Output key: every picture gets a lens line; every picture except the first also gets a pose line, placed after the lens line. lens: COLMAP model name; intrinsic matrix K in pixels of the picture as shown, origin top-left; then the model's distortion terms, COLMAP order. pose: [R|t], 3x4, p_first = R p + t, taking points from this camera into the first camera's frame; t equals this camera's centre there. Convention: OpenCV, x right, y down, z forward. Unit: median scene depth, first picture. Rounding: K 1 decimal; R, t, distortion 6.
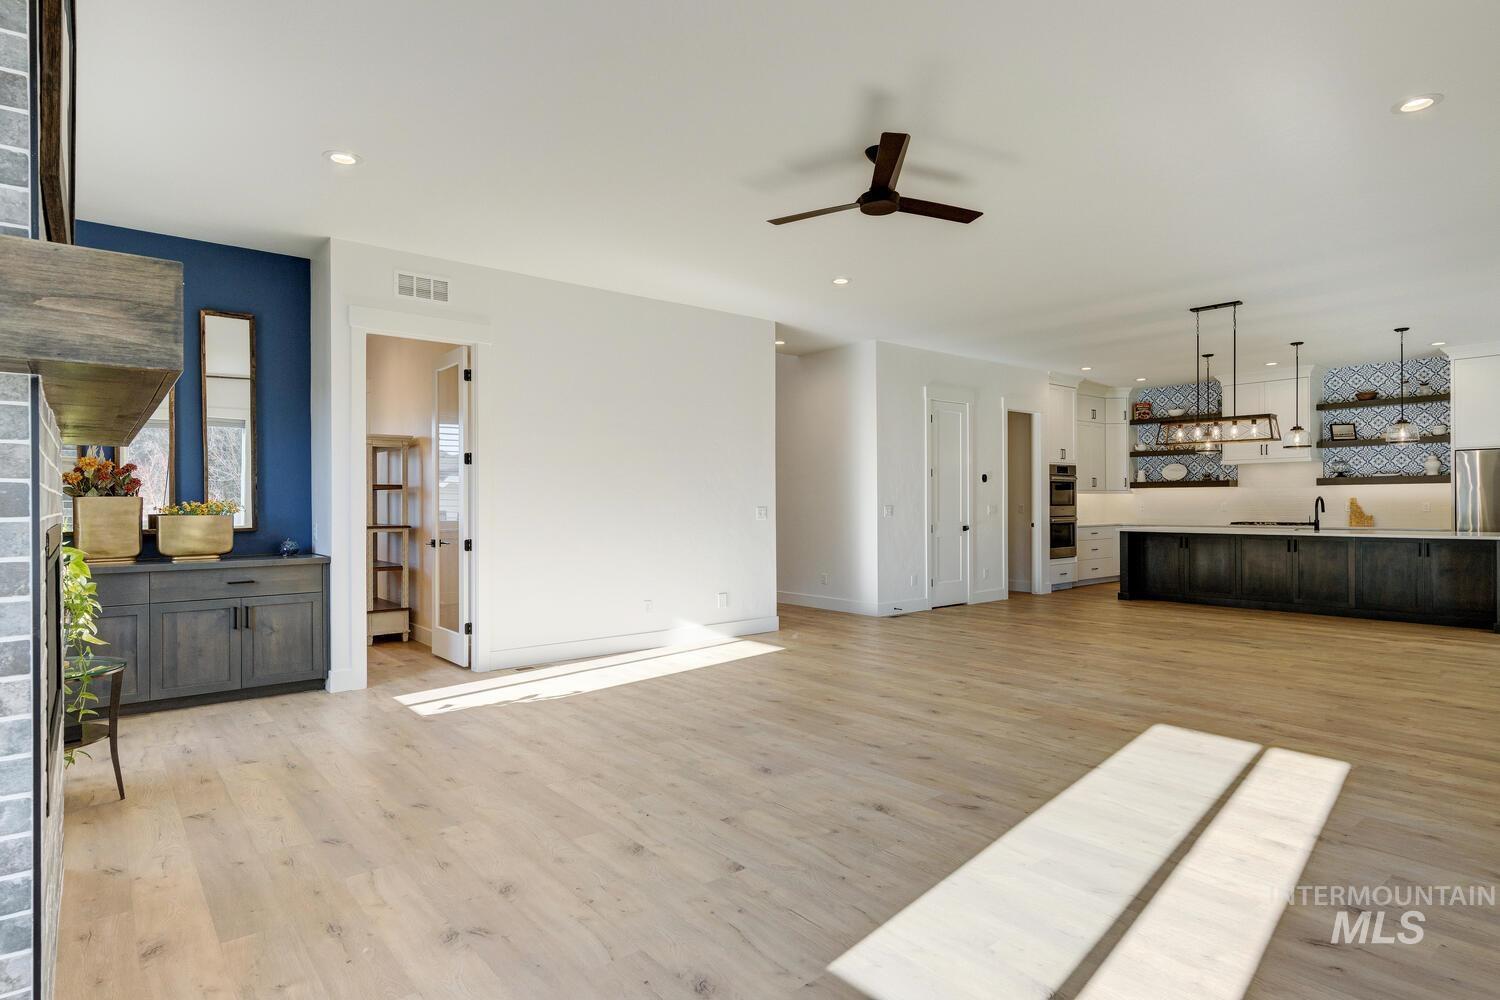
lens RADIAL K [[803.7, 0, 756.8], [0, 803.7, 500.5], [0, 0, 1]] dist [0.014151, -0.001387]
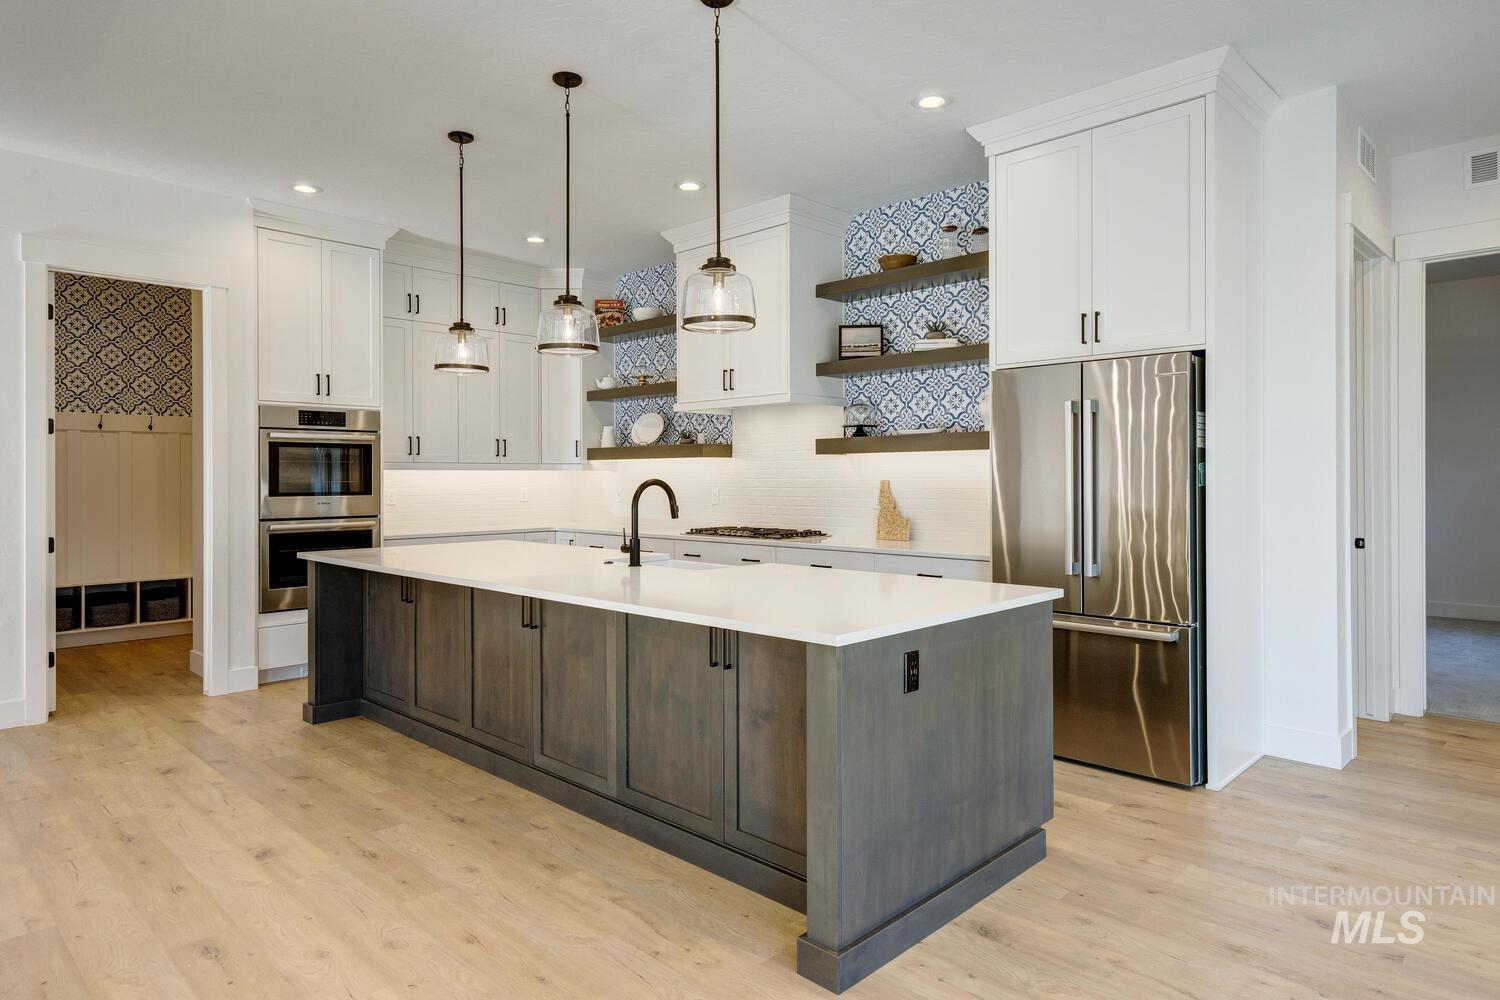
lens RADIAL K [[883.8, 0, 746.7], [0, 883.8, 482.4], [0, 0, 1]] dist [0.006568, -0.001378]
pose [[0.994724, 0.002396, 0.102563, 0.832737], [-0.003063, 0.999975, 0.006352, -0.007063], [-0.102545, -0.006633, 0.994706, 0.674171]]
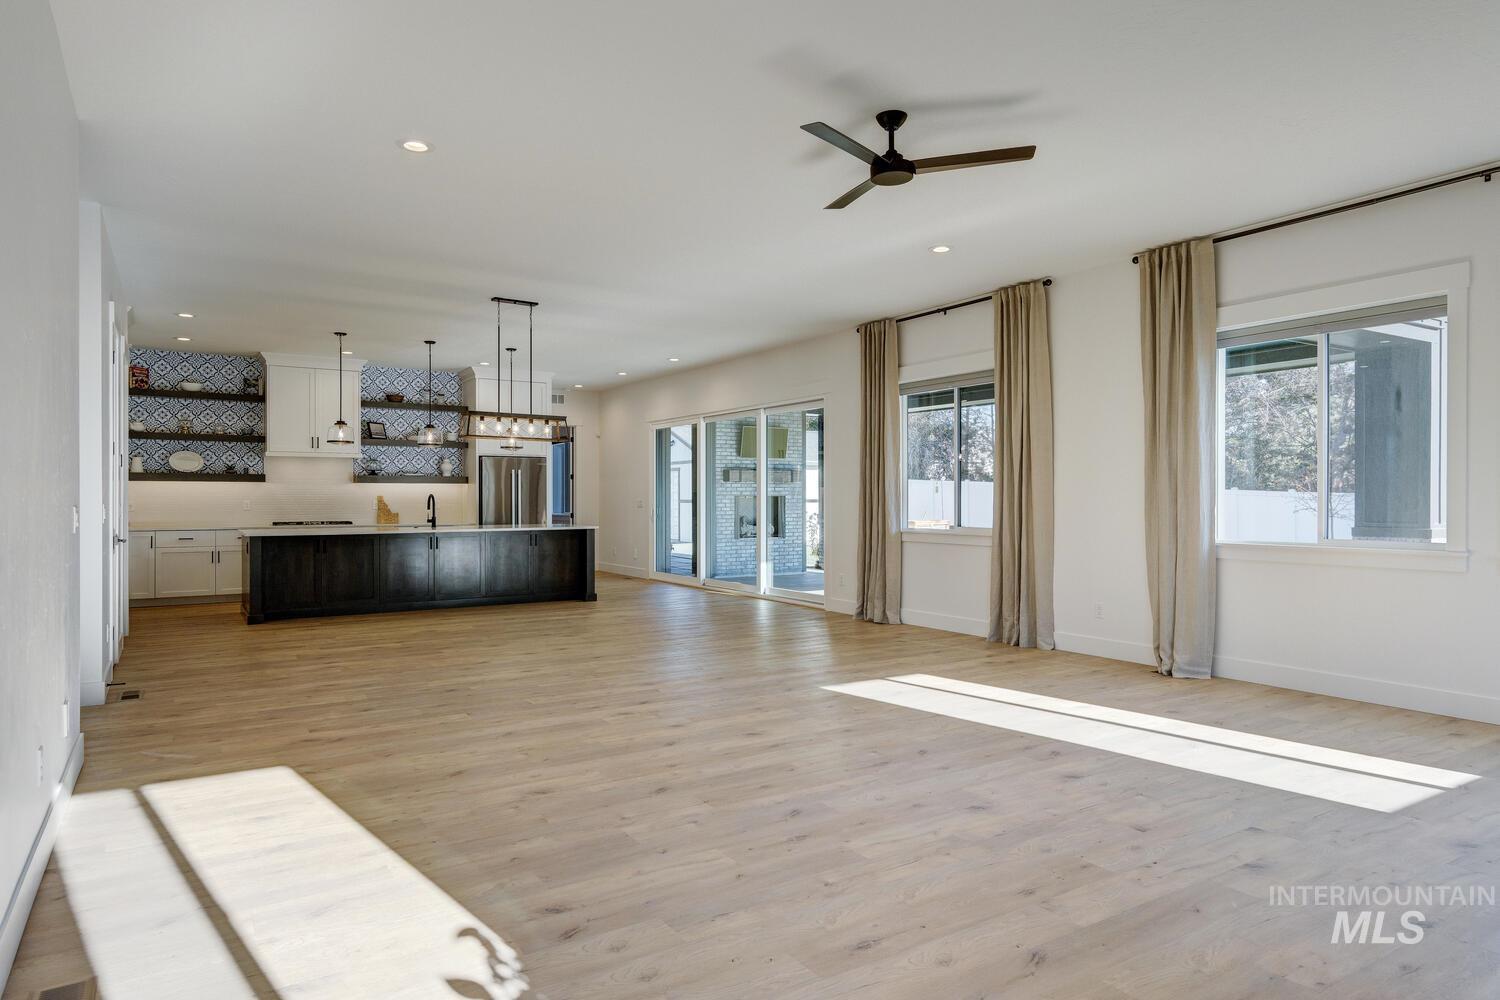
lens RADIAL K [[901.9, 0, 755.2], [0, 901.9, 505.0], [0, 0, 1]] dist [0.006187, 0.002069]
pose [[0.121044, -0.002854, 0.992643, -0.469389], [-0.002605, 0.999992, 0.003193, 0.004925], [-0.992644, -0.002972, 0.121035, 0.541497]]
